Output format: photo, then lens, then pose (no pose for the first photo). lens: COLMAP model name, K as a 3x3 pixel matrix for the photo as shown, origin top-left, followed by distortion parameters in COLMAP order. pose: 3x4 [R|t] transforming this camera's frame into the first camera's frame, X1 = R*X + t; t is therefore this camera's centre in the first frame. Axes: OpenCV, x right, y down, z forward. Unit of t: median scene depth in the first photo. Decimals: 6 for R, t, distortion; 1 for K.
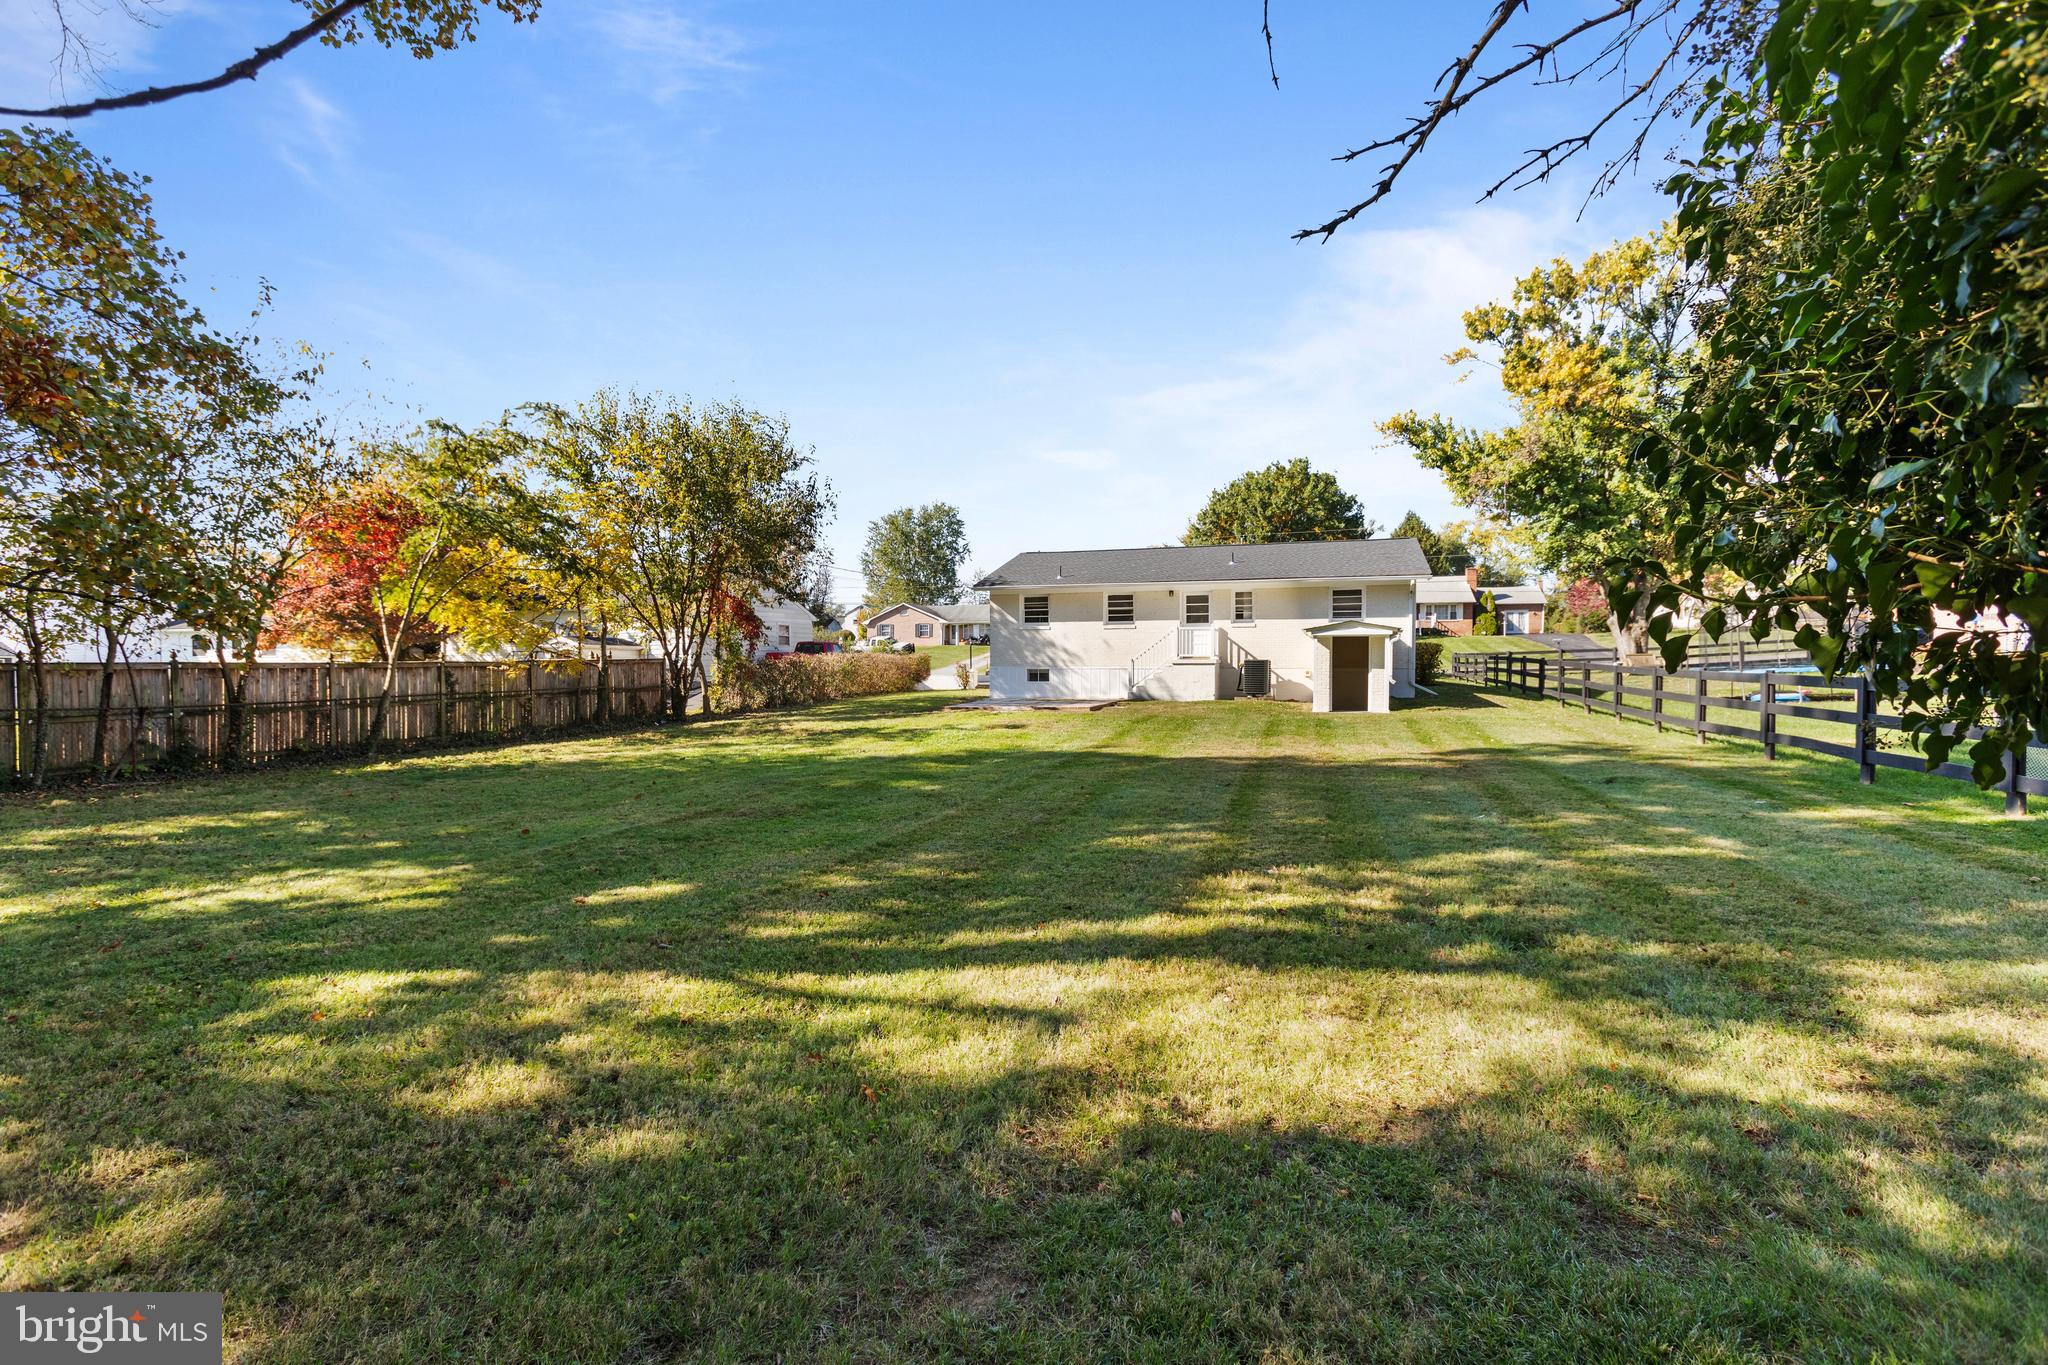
lens RADIAL K [[932.2, 0, 1025.2], [0, 932.2, 674.6], [0, 0, 1]] dist [0.001865, 0.006011]
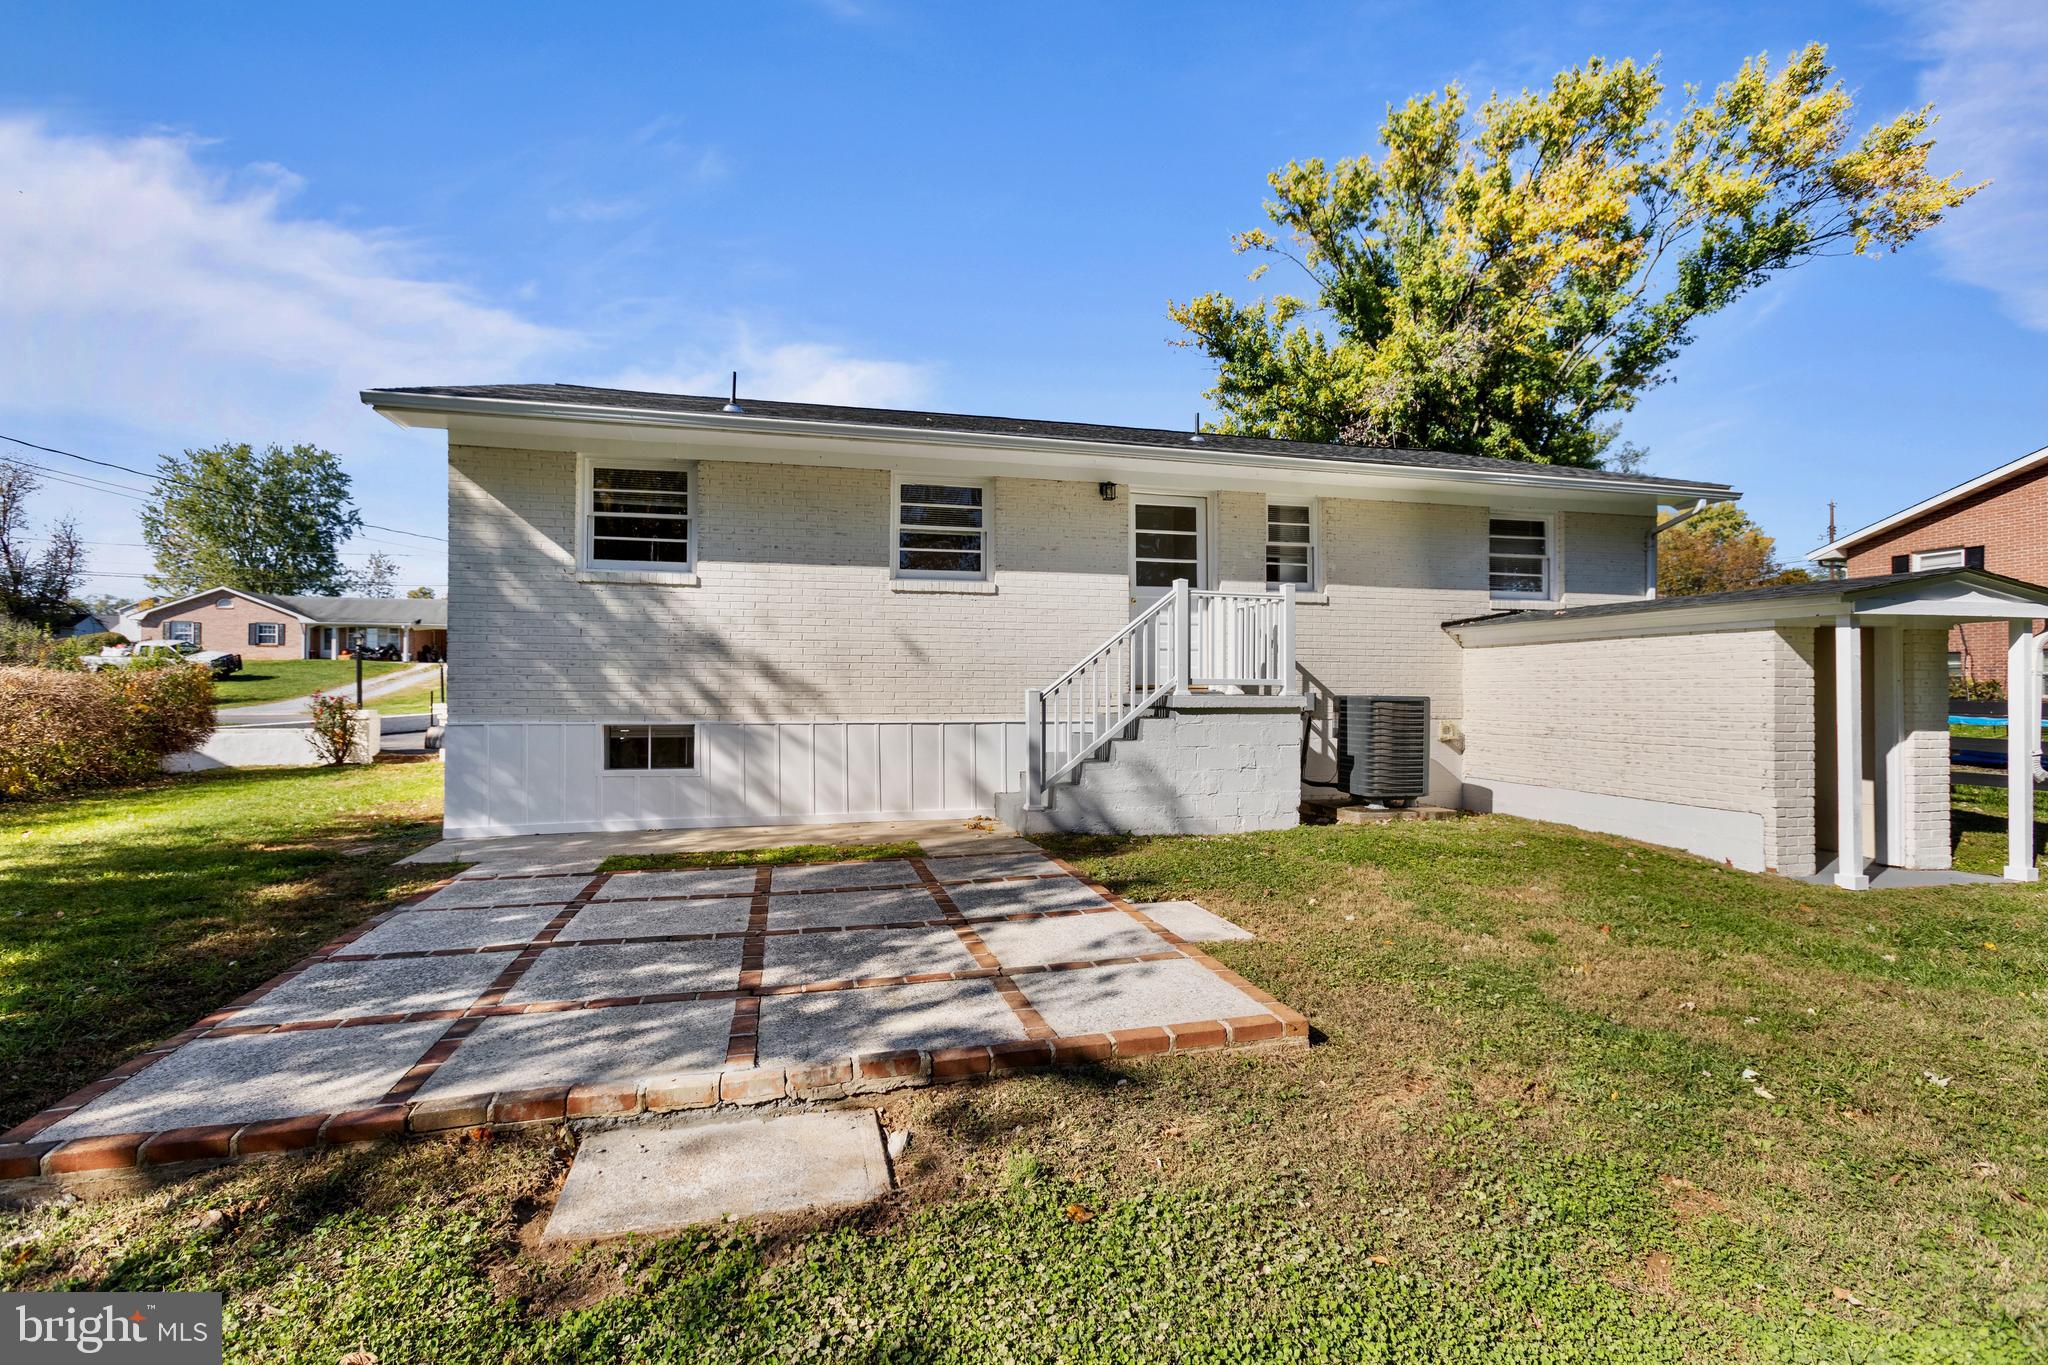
lens RADIAL K [[932.2, 0, 1015.3], [0, 932.2, 681.4], [0, 0, 1]] dist [0.001865, 0.006011]
pose [[0.851557, 0.007152, 0.524214, -0.039449], [0.002625, 0.999836, -0.017906, -0.013715], [-0.524256, 0.016624, 0.851398, 0.697345]]
